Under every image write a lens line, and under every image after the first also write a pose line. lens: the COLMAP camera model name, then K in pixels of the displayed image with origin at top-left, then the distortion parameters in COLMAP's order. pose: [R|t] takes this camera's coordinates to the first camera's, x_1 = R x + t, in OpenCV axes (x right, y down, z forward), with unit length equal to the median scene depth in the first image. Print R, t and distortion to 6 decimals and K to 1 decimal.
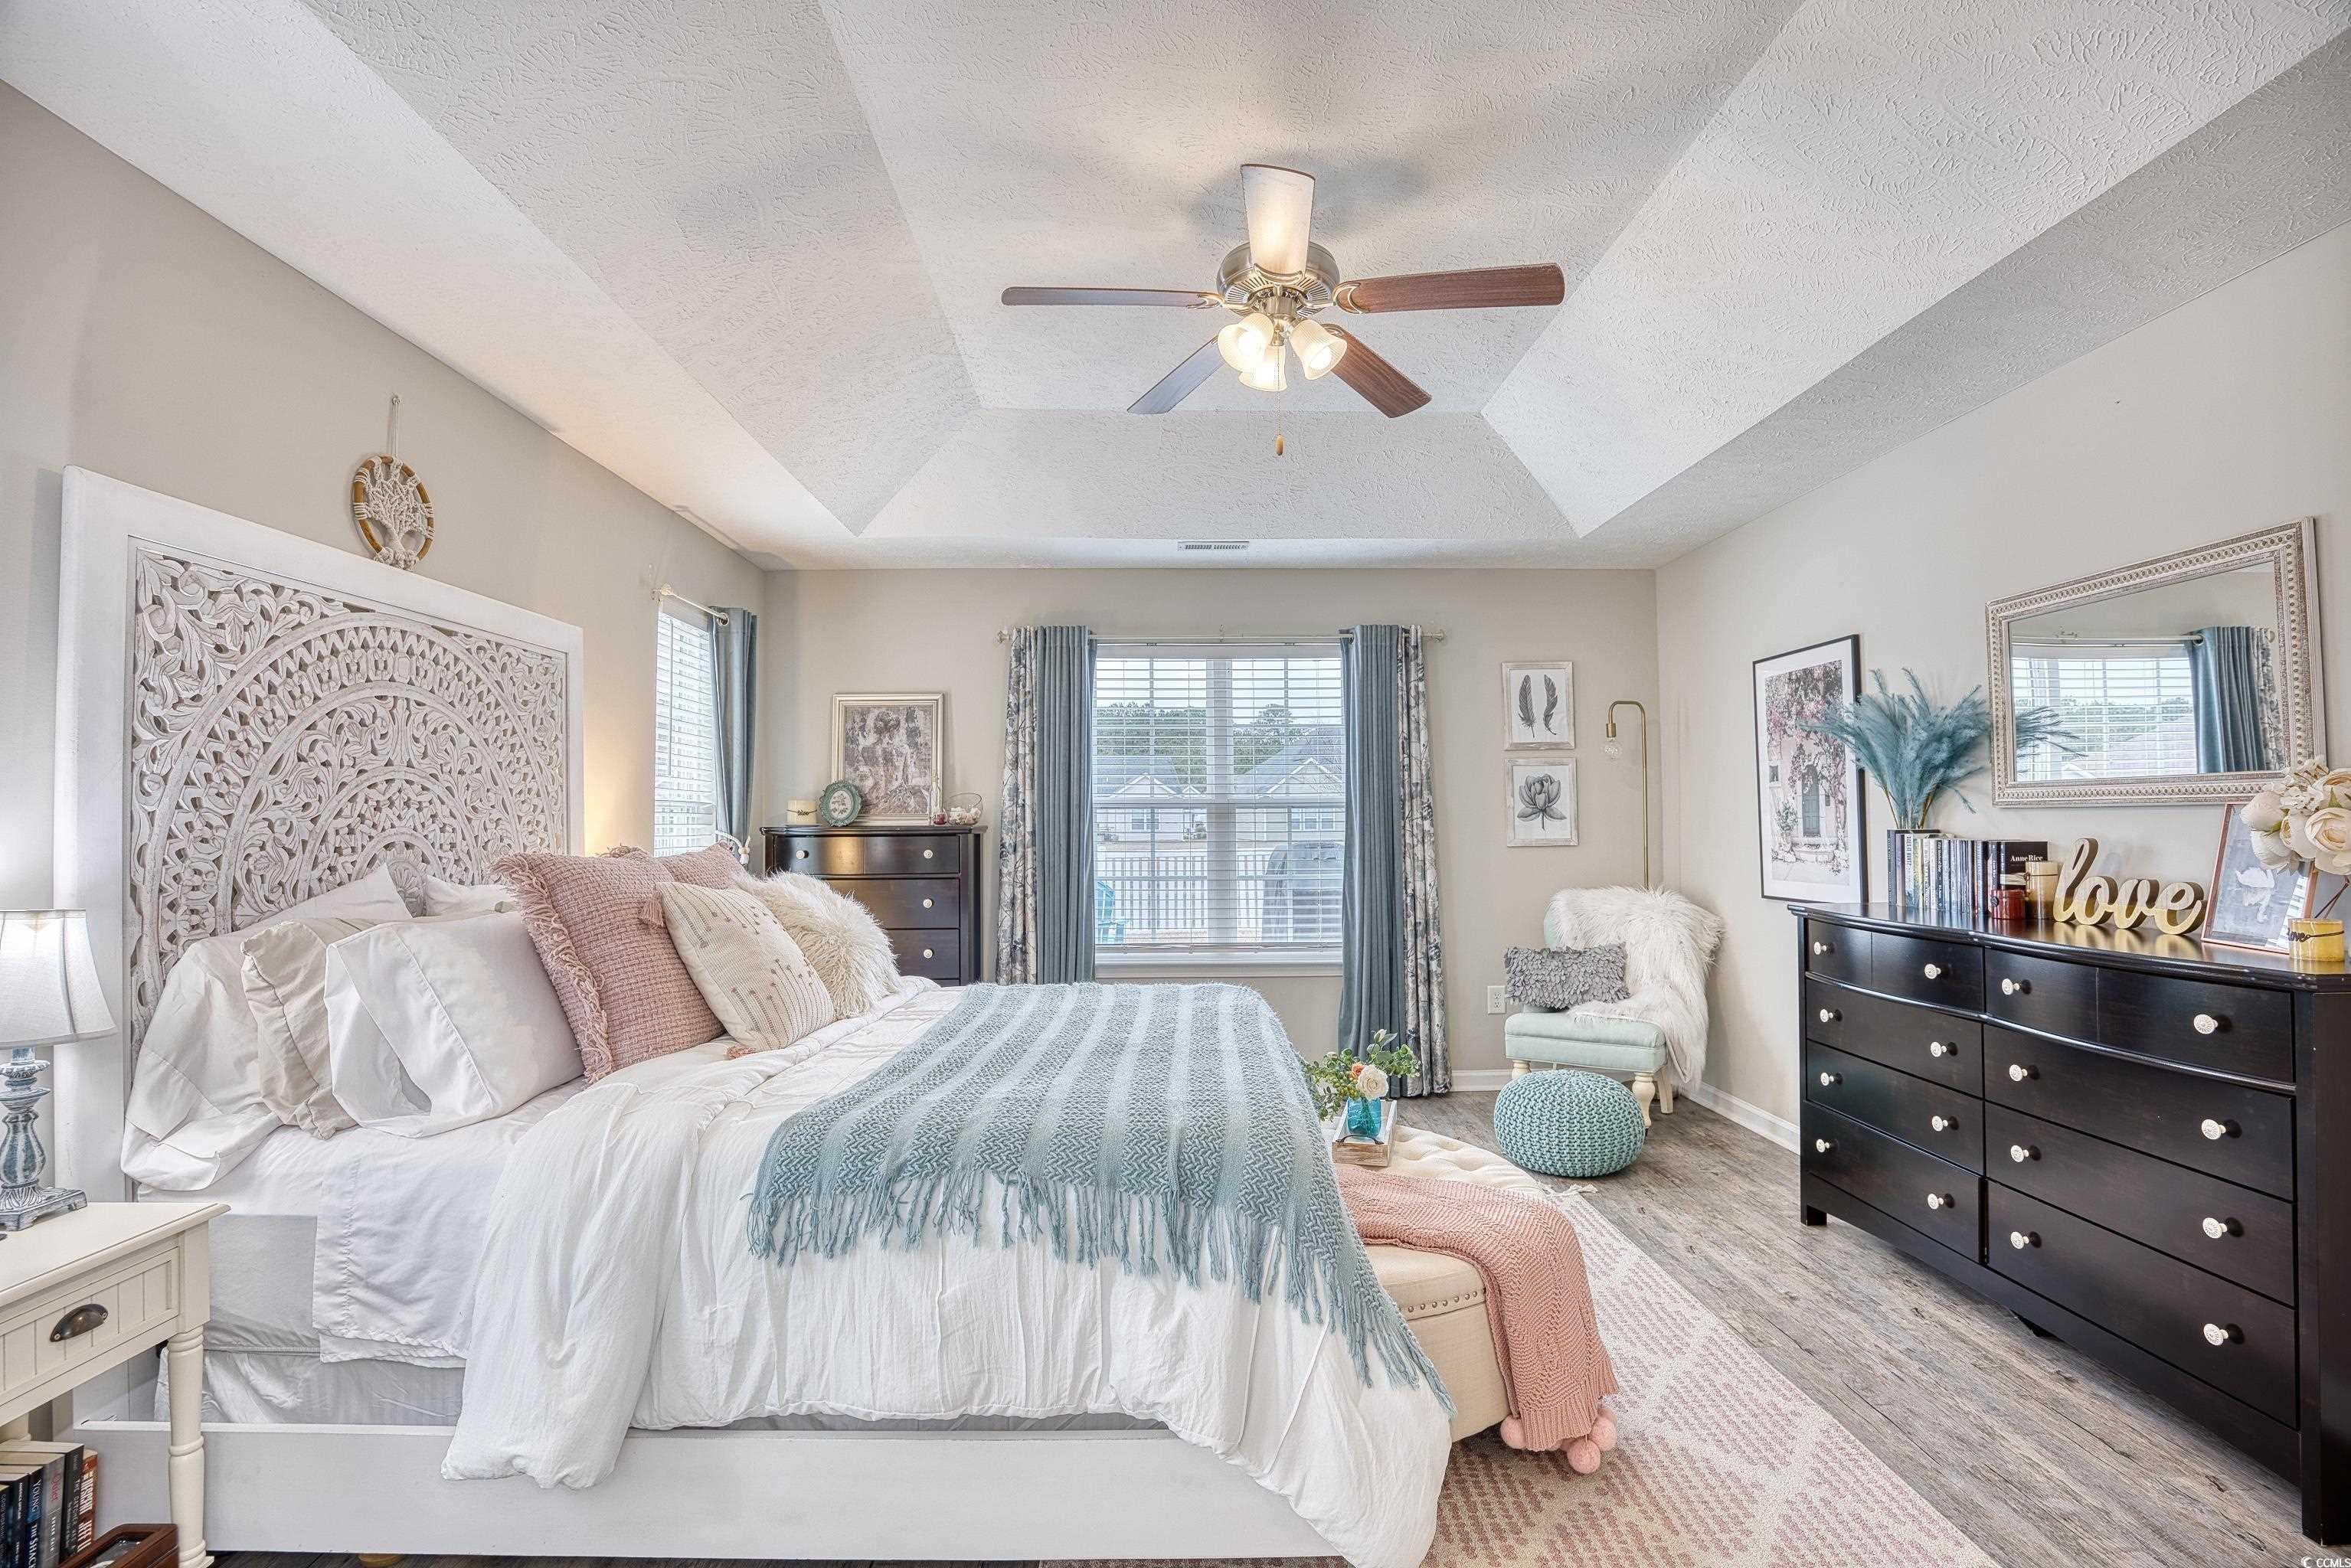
lens RADIAL K [[1104.6, 0, 1167.8], [0, 1104.6, 777.1], [0, 0, 1]] dist [-0.062073, 0.015421]
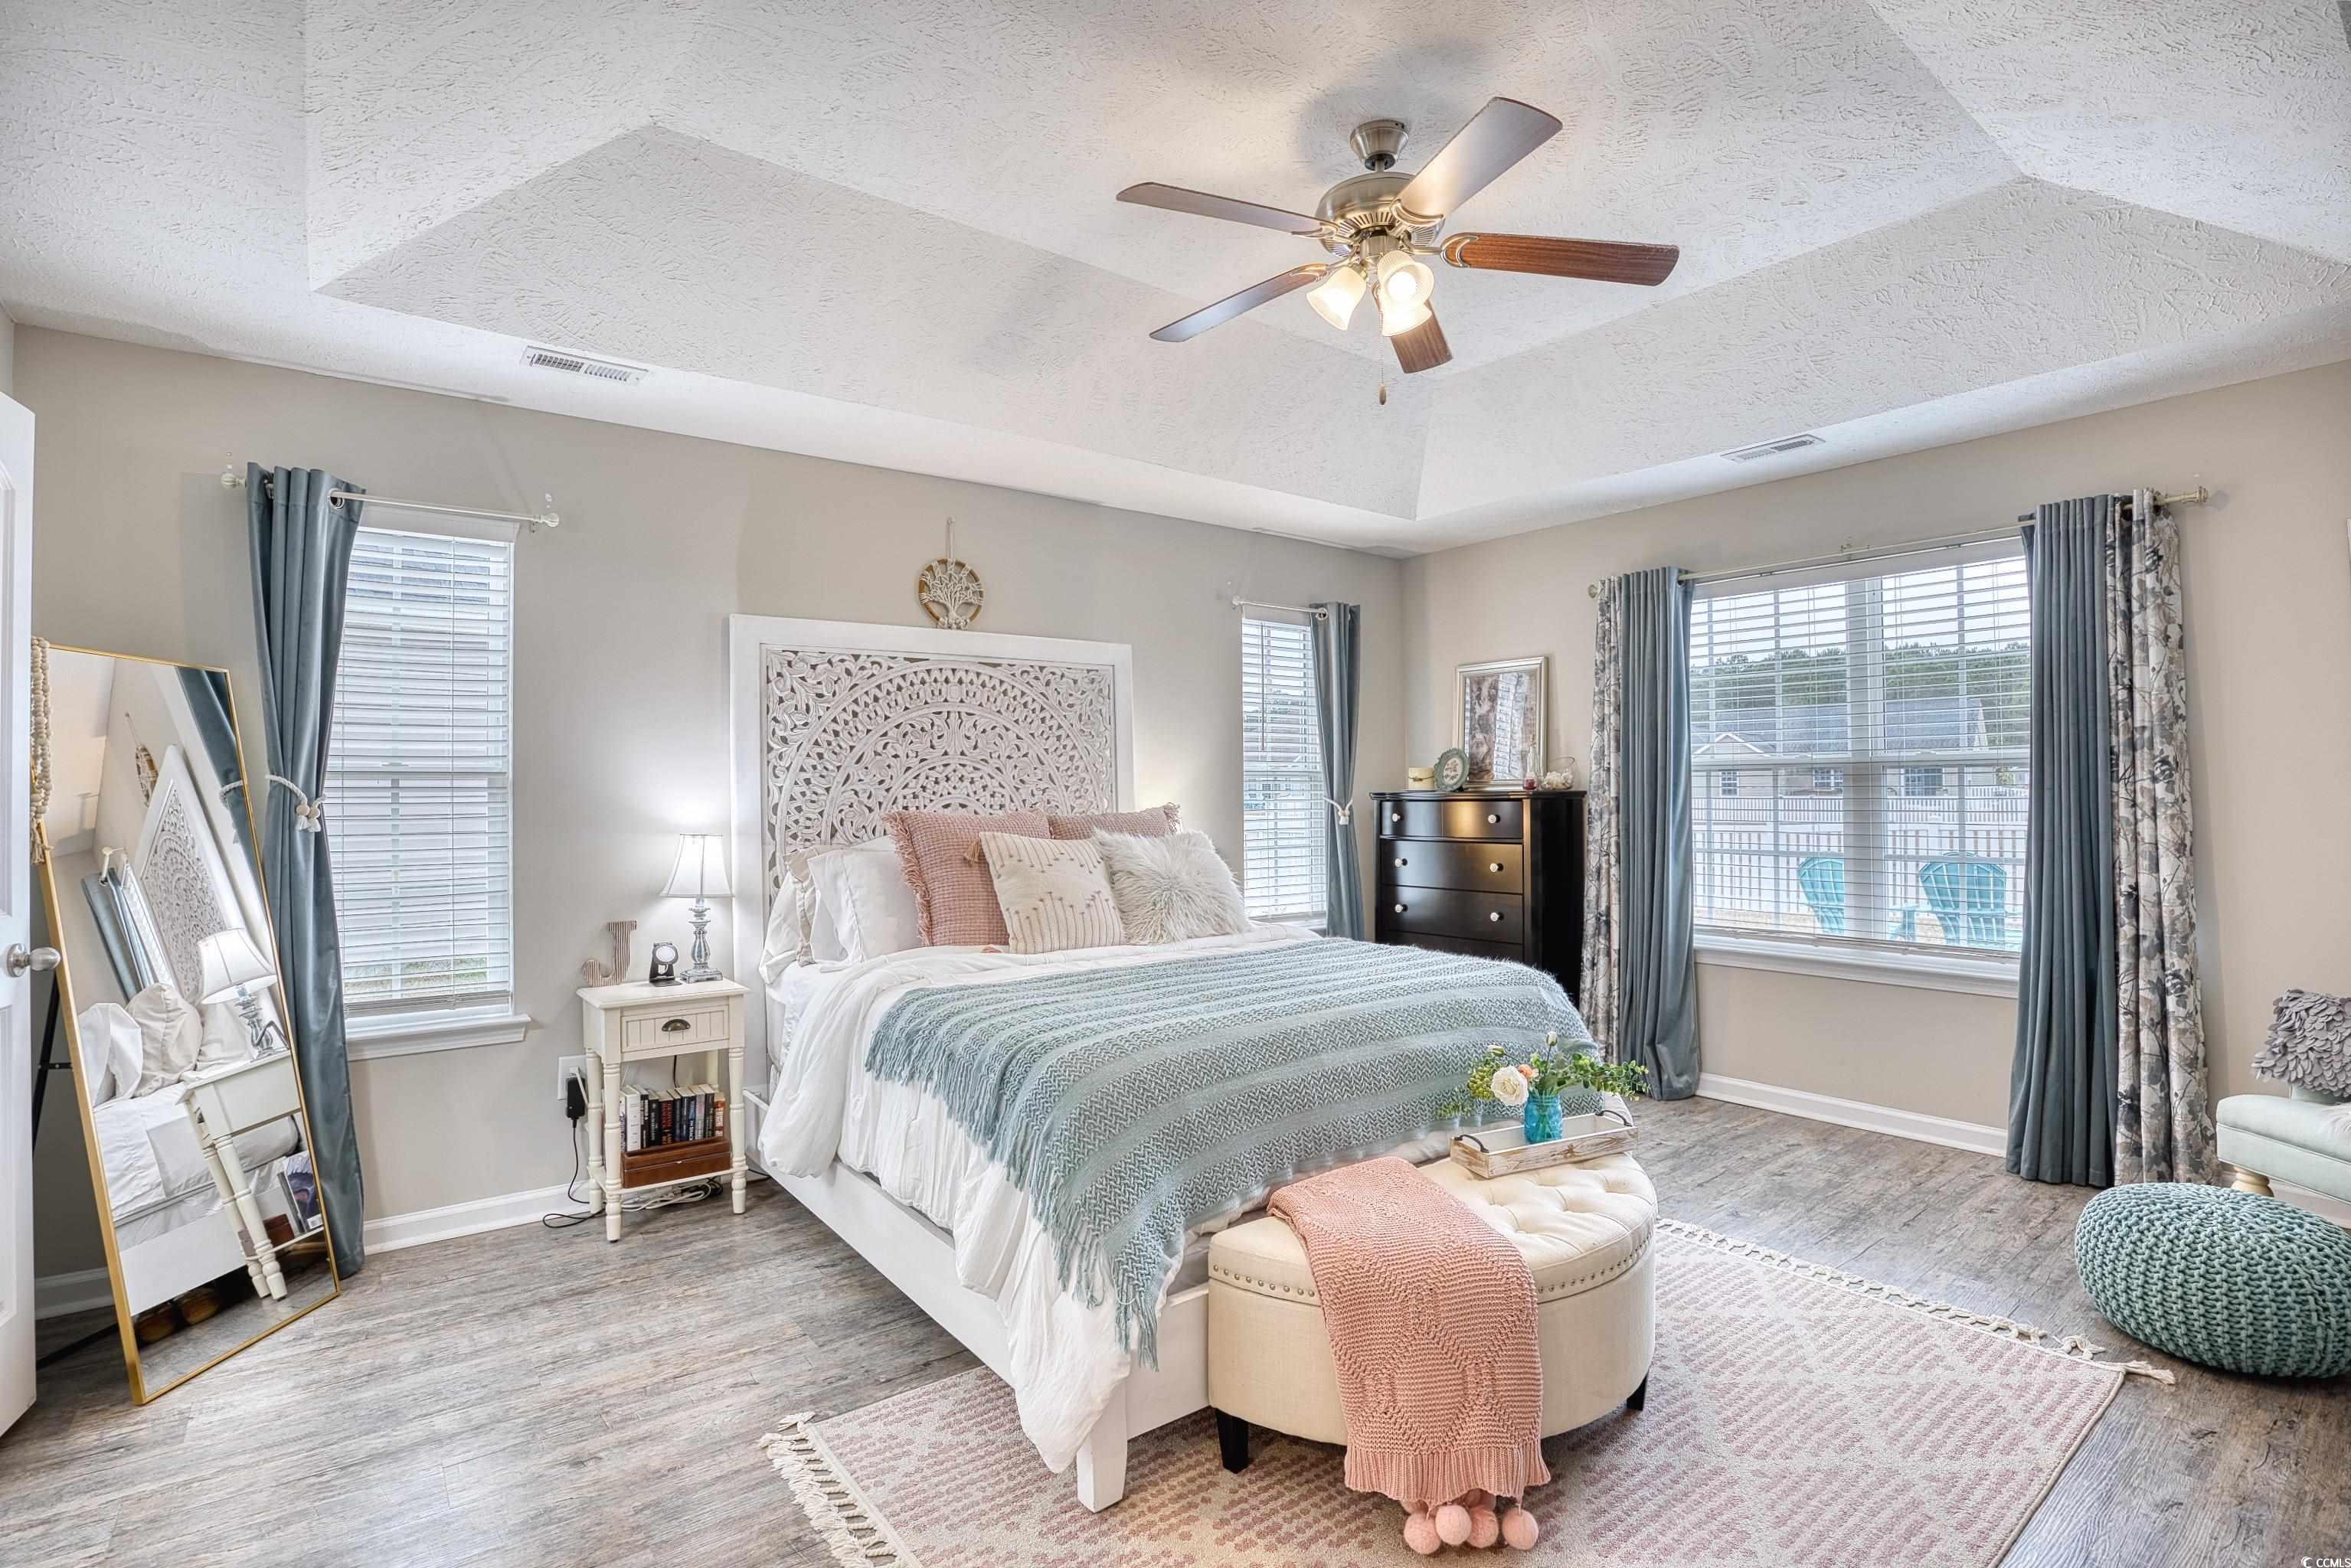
lens RADIAL K [[1104.6, 0, 1160.6], [0, 1104.6, 779.6], [0, 0, 1]] dist [-0.062073, 0.015421]
pose [[0.594918, -0.007115, -0.803755, 0.655835], [0.036614, 0.999163, 0.018256, 0.006253], [0.802952, -0.040290, 0.594681, 0.239898]]
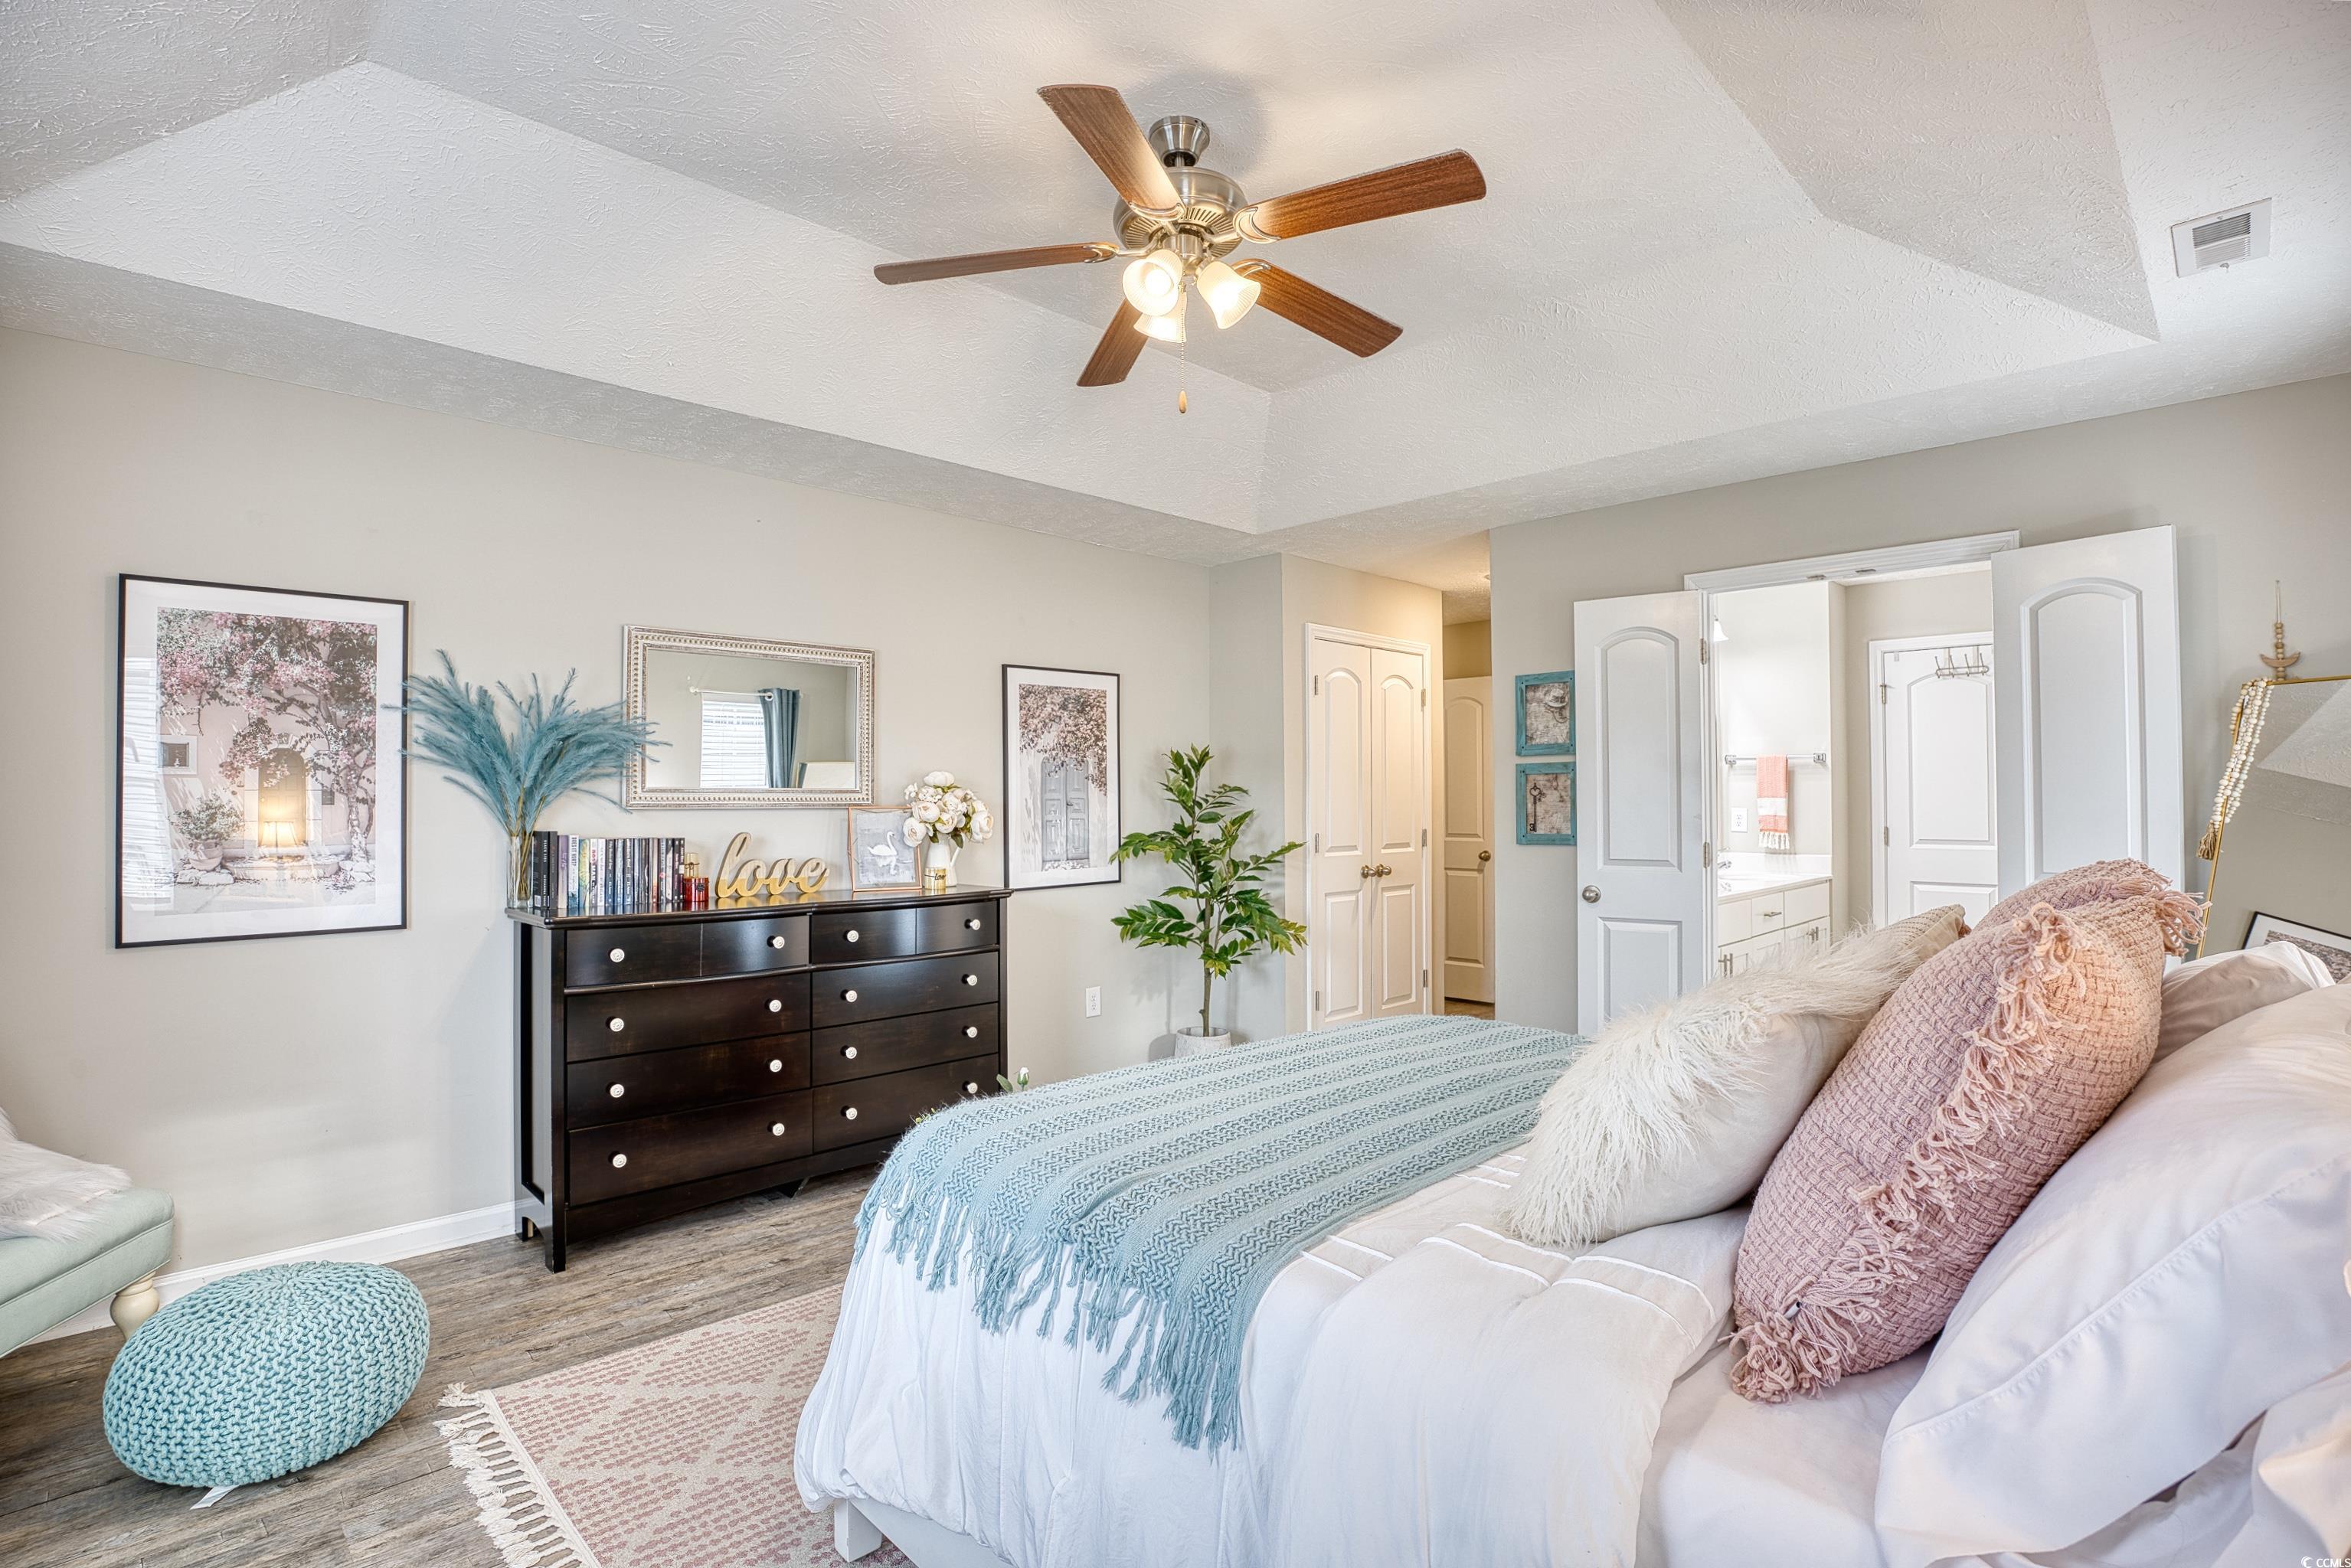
lens RADIAL K [[1104.6, 0, 1149.6], [0, 1104.6, 798.0], [0, 0, 1]] dist [-0.062073, 0.015421]
pose [[-0.682155, 0.012615, 0.731099, -0.453072], [-0.020073, 0.999151, -0.035969, 0.048565], [-0.730932, -0.039211, -0.681323, 1.418501]]
